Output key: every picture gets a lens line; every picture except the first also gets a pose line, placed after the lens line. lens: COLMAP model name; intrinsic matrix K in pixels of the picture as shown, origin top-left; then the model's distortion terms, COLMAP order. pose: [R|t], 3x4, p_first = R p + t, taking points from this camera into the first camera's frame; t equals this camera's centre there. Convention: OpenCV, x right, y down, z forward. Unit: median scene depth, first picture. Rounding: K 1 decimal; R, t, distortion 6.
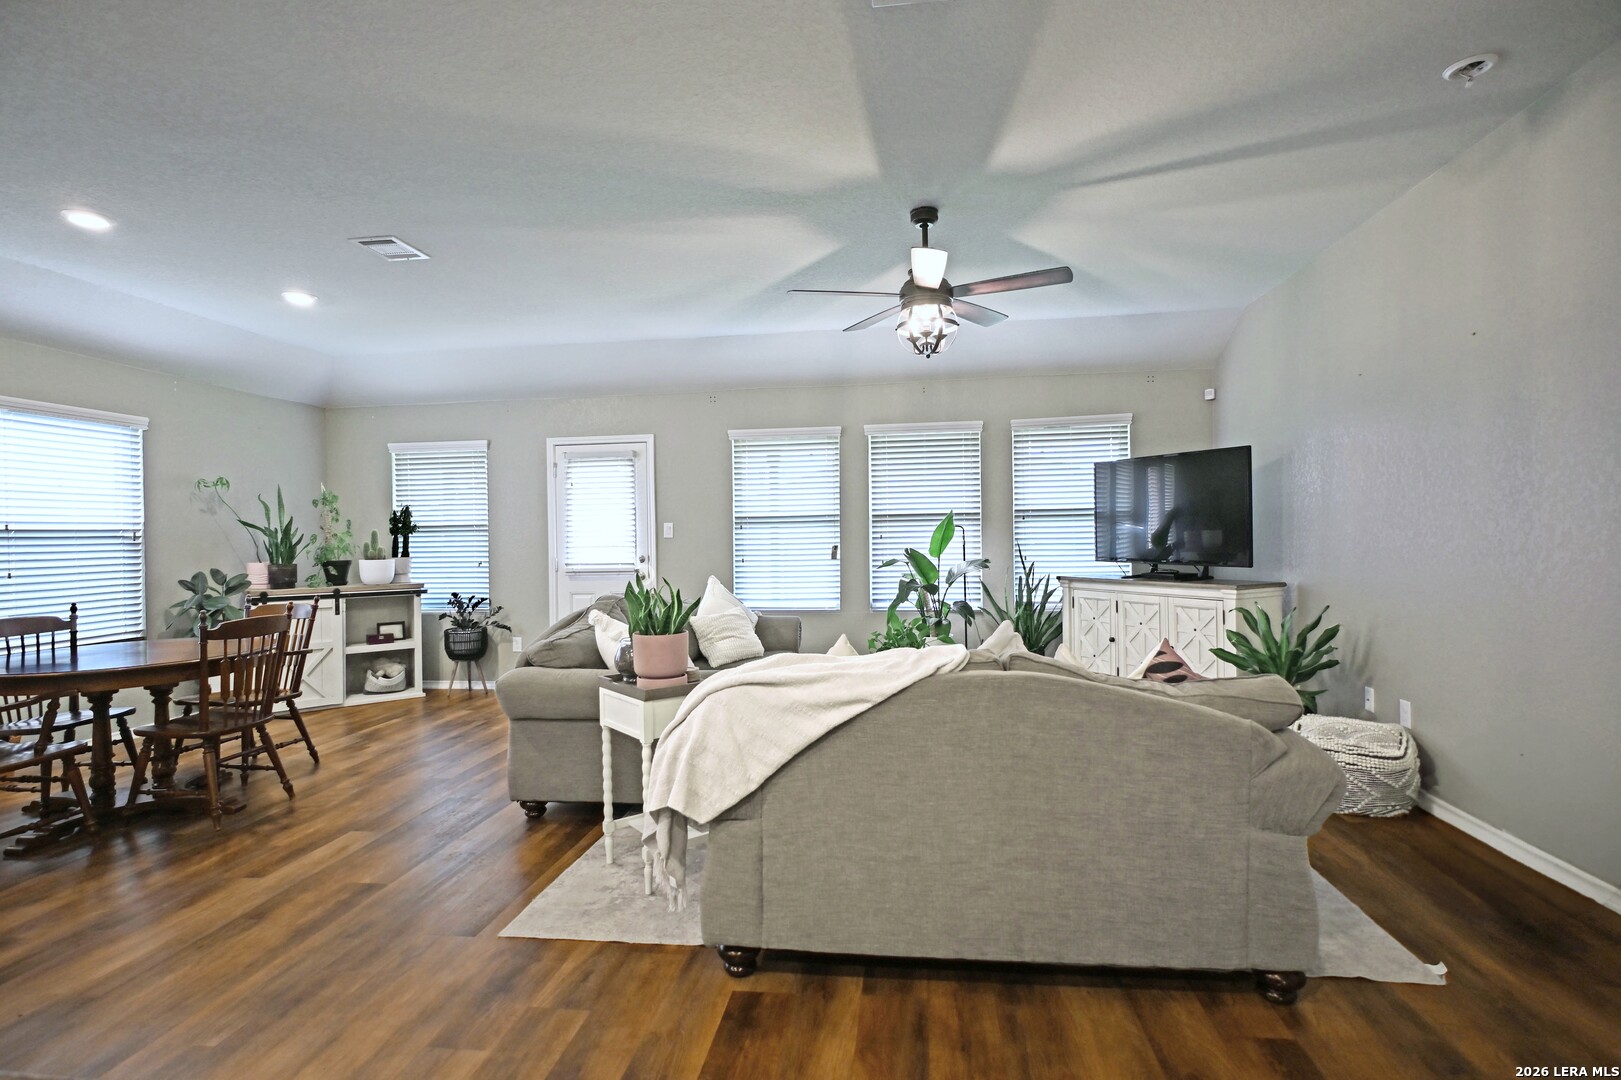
lens RADIAL K [[819.0, 0, 847.1], [0, 819.0, 537.0], [0, 0, 1]] dist [-0.008298, 0.003300]
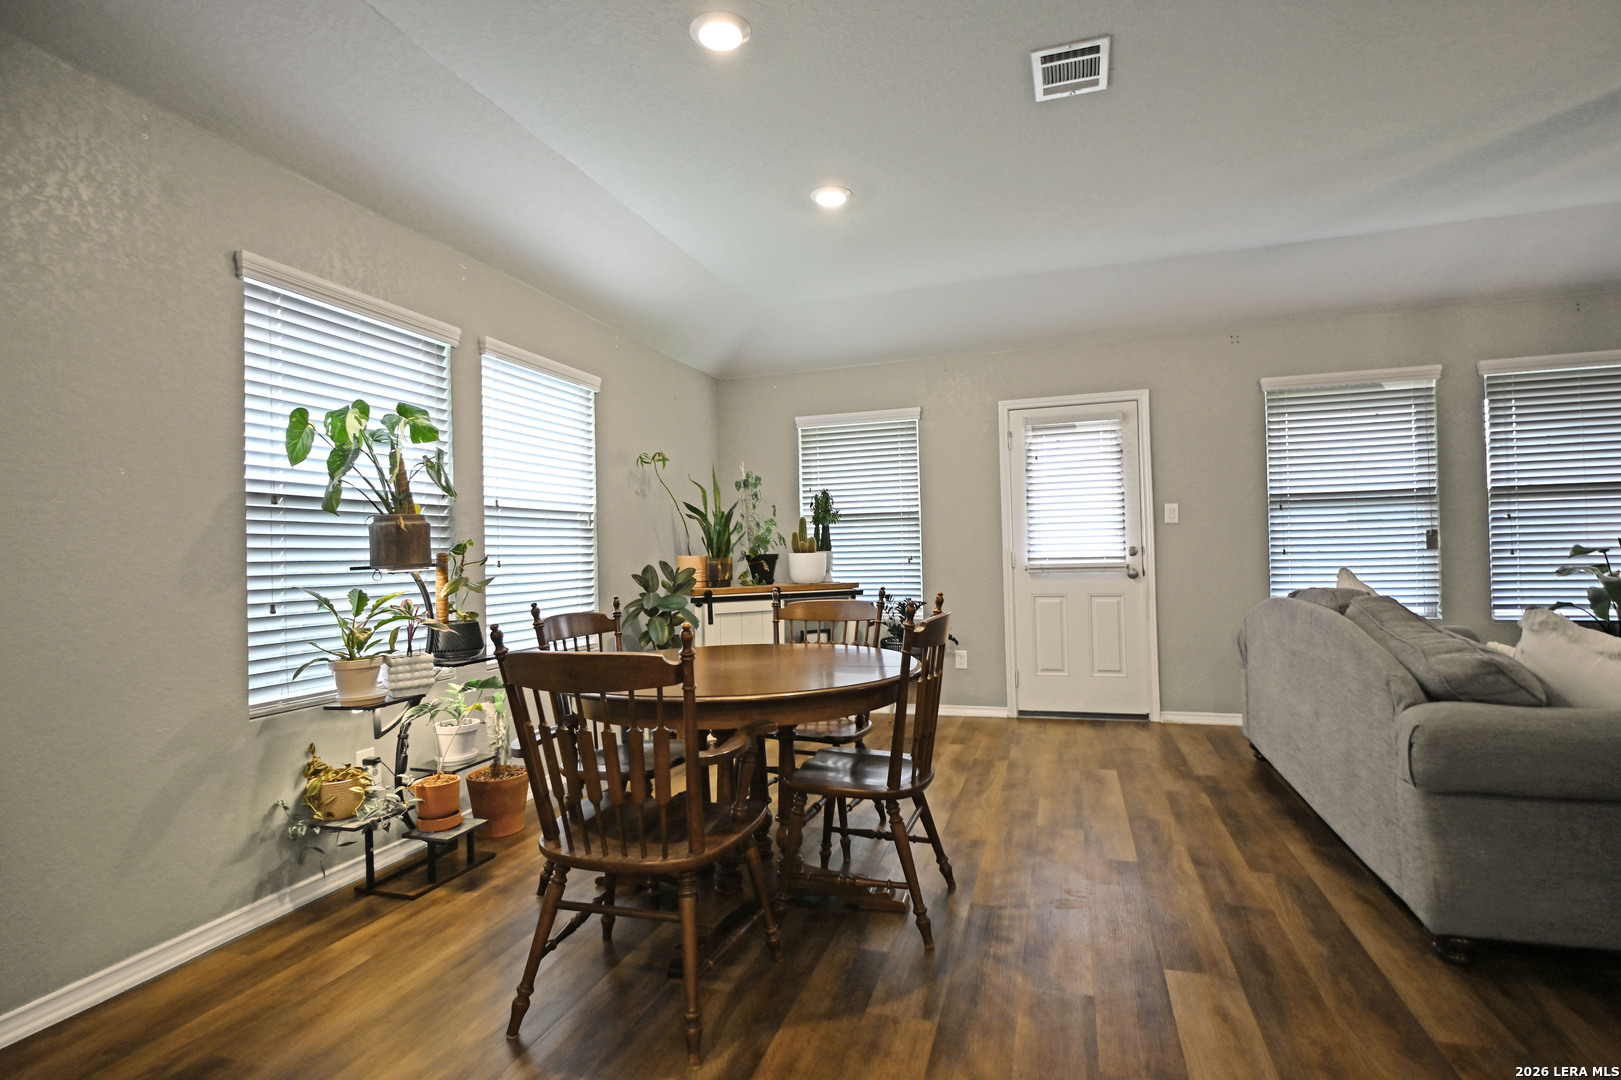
lens RADIAL K [[819.0, 0, 816.3], [0, 819.0, 541.1], [0, 0, 1]] dist [-0.008298, 0.003300]
pose [[0.982829, -0.008864, -0.184306, -0.426205], [0.005746, 0.999831, -0.017449, 0.030729], [0.184429, 0.016090, 0.982714, 0.198792]]
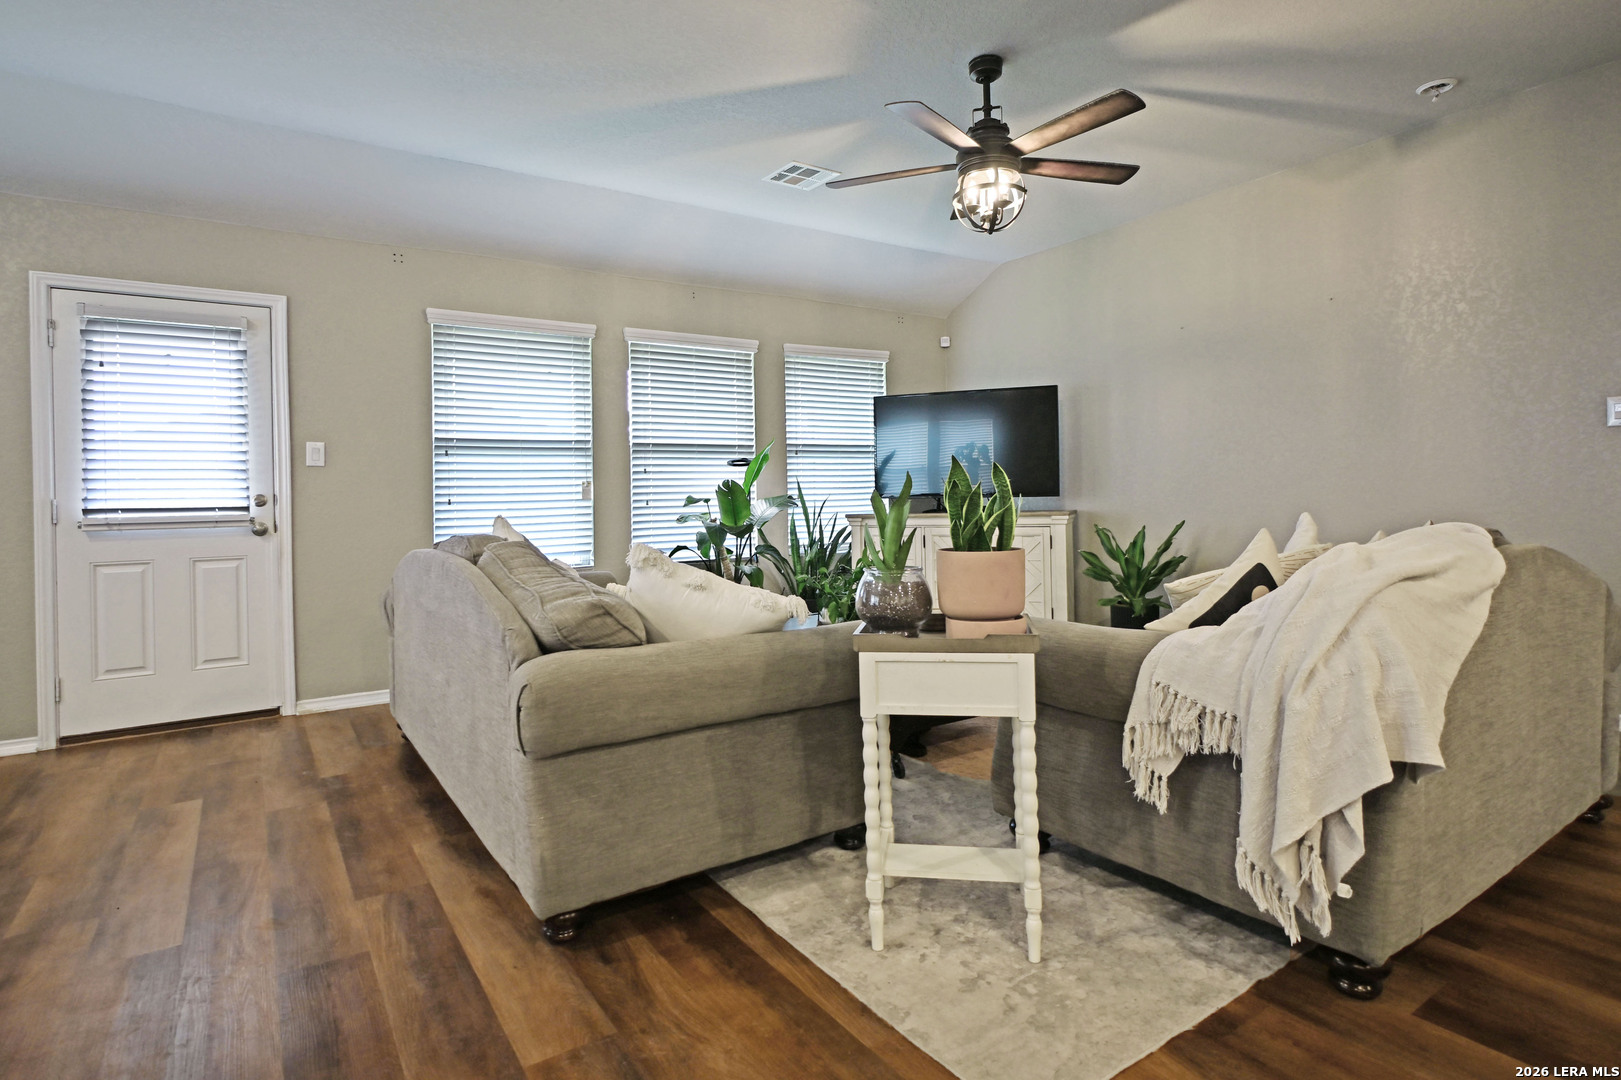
lens RADIAL K [[819.0, 0, 843.3], [0, 819.0, 497.9], [0, 0, 1]] dist [-0.008298, 0.003300]
pose [[0.744708, 0.002693, 0.667384, -0.351639], [0.011762, 0.999784, -0.017159, 0.042590], [-0.667286, 0.020628, 0.744516, 0.287245]]
